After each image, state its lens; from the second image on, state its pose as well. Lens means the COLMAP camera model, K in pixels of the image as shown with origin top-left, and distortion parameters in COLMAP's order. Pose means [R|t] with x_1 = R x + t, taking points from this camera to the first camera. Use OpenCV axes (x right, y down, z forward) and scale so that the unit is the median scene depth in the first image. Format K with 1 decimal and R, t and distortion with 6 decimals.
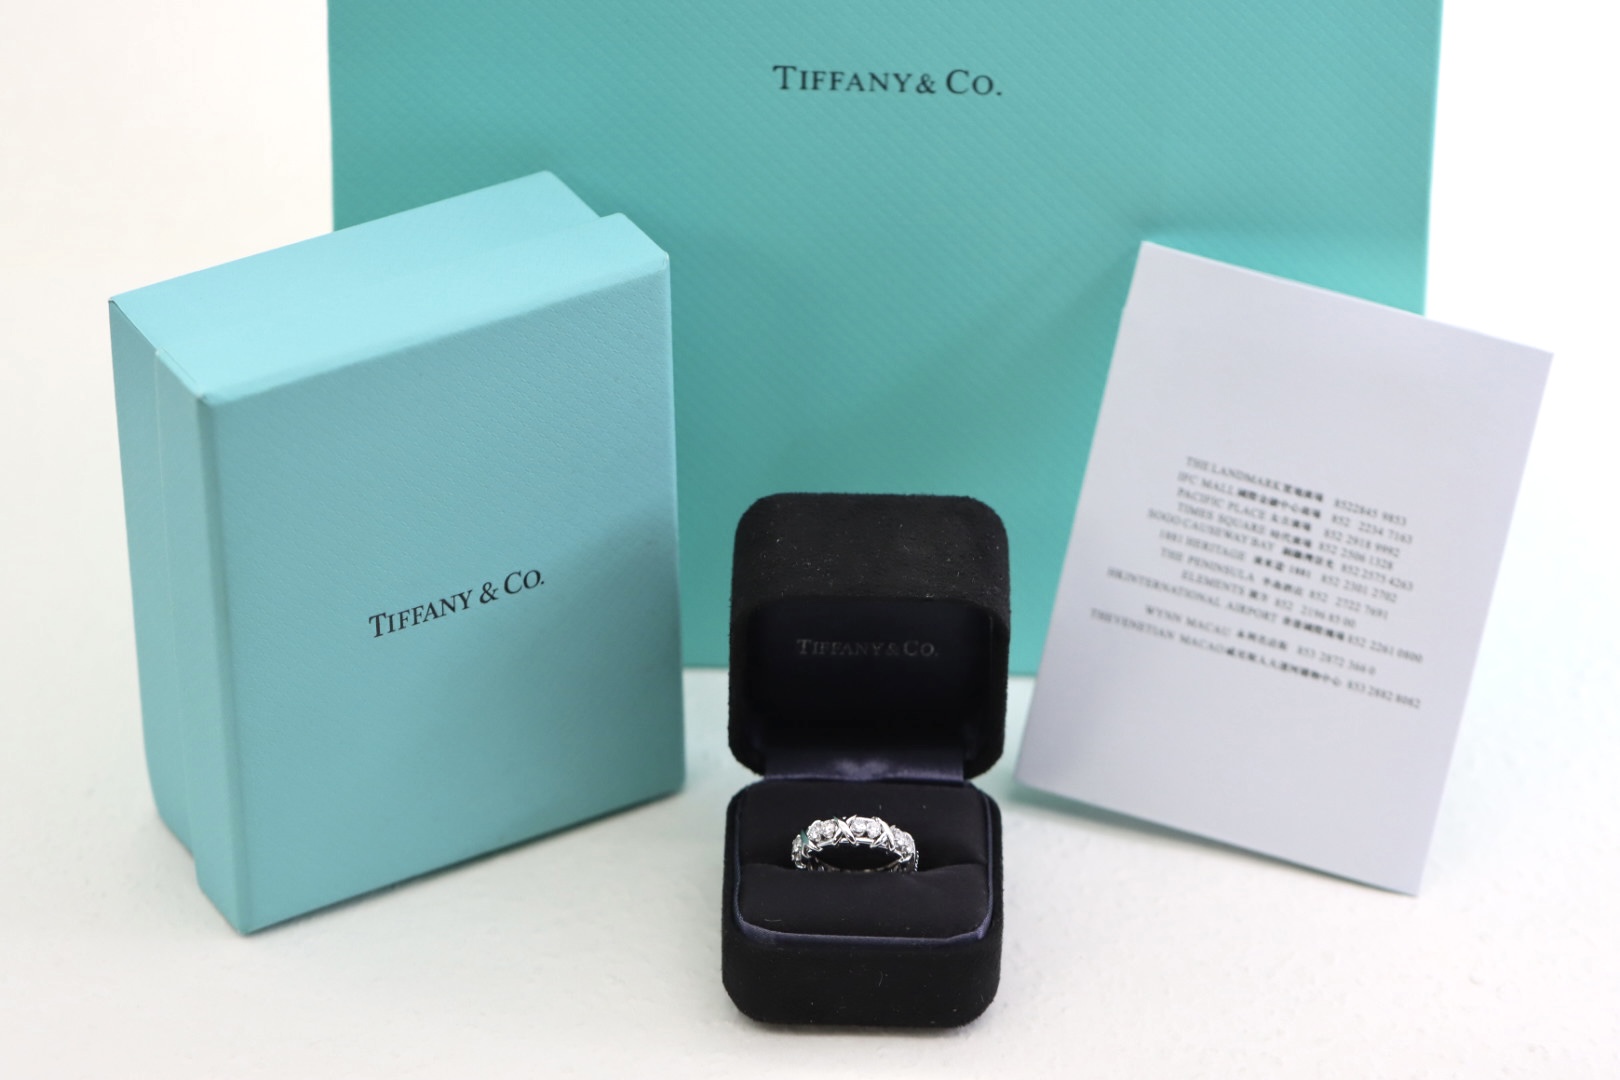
lens RADIAL K [[8455.3, 0, 812.5], [0, 8455.3, 539.8], [0, 0, 1]] dist [-0.083548, 0.000000]
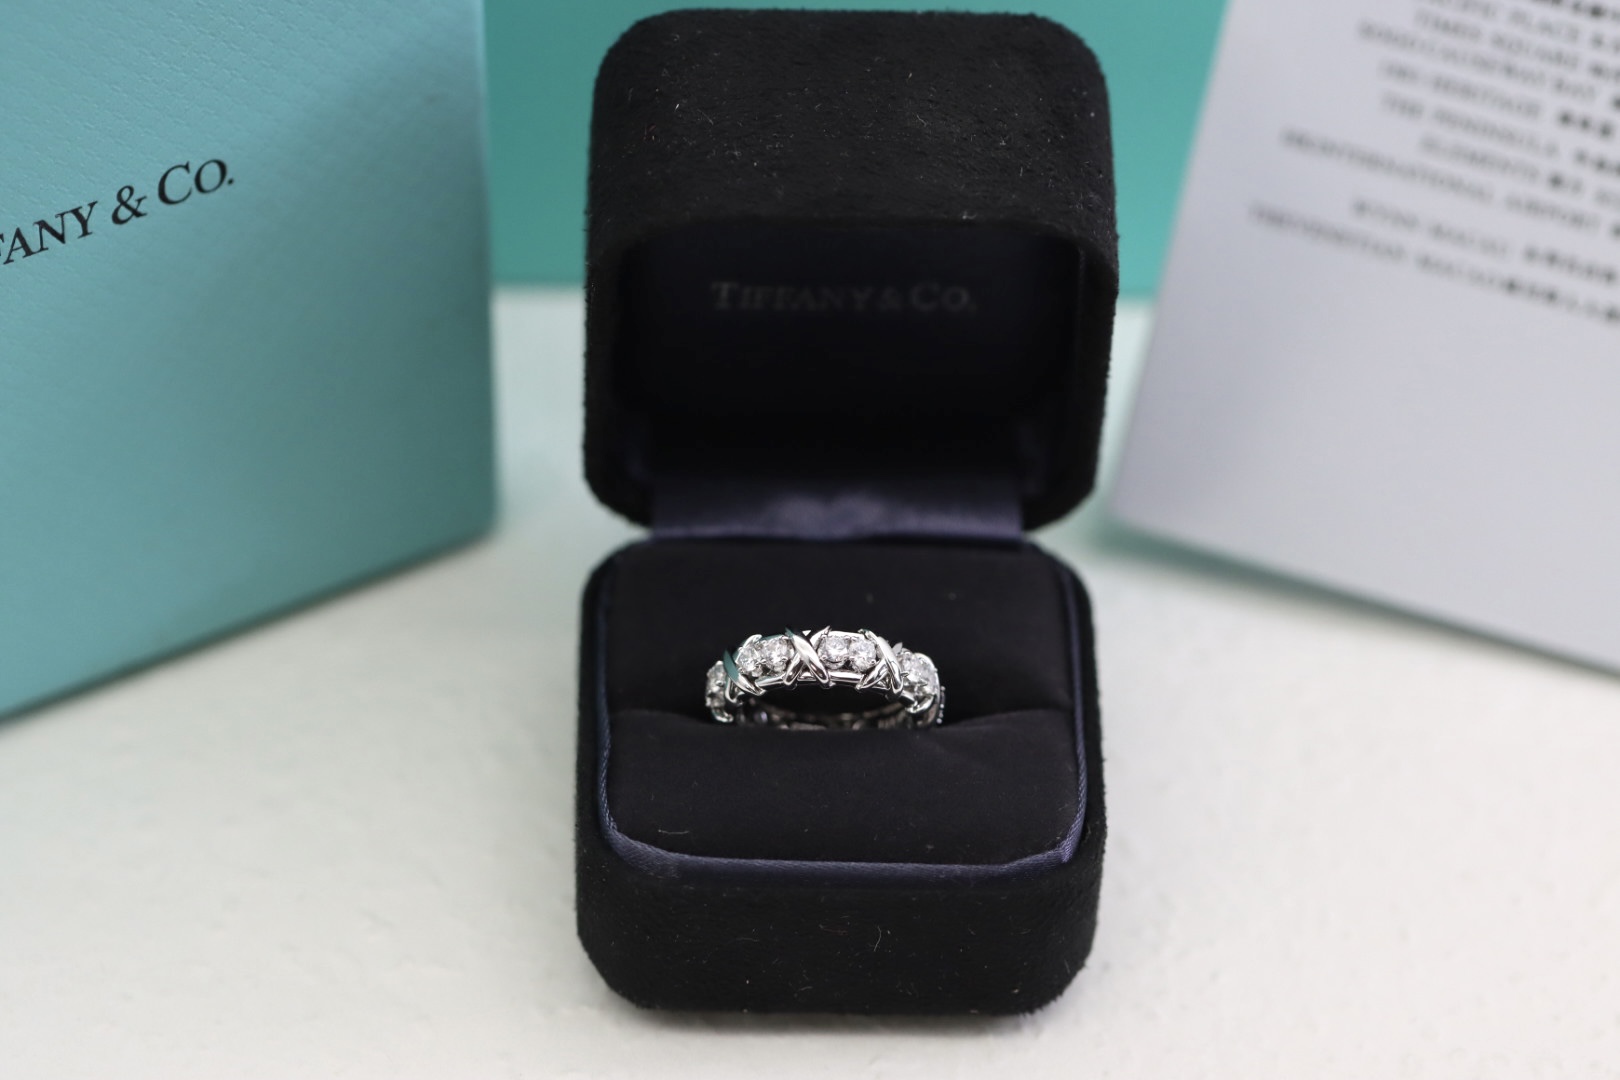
lens RADIAL K [[8455.3, 0, 804.0], [0, 8455.3, 540.7], [0, 0, 1]] dist [-0.083548, 0.000000]
pose [[0.999598, -0.007393, 0.027361, -0.010701], [0.004244, 0.993540, 0.113402, -0.032453], [-0.028023, -0.113241, 0.993172, 0.471156]]
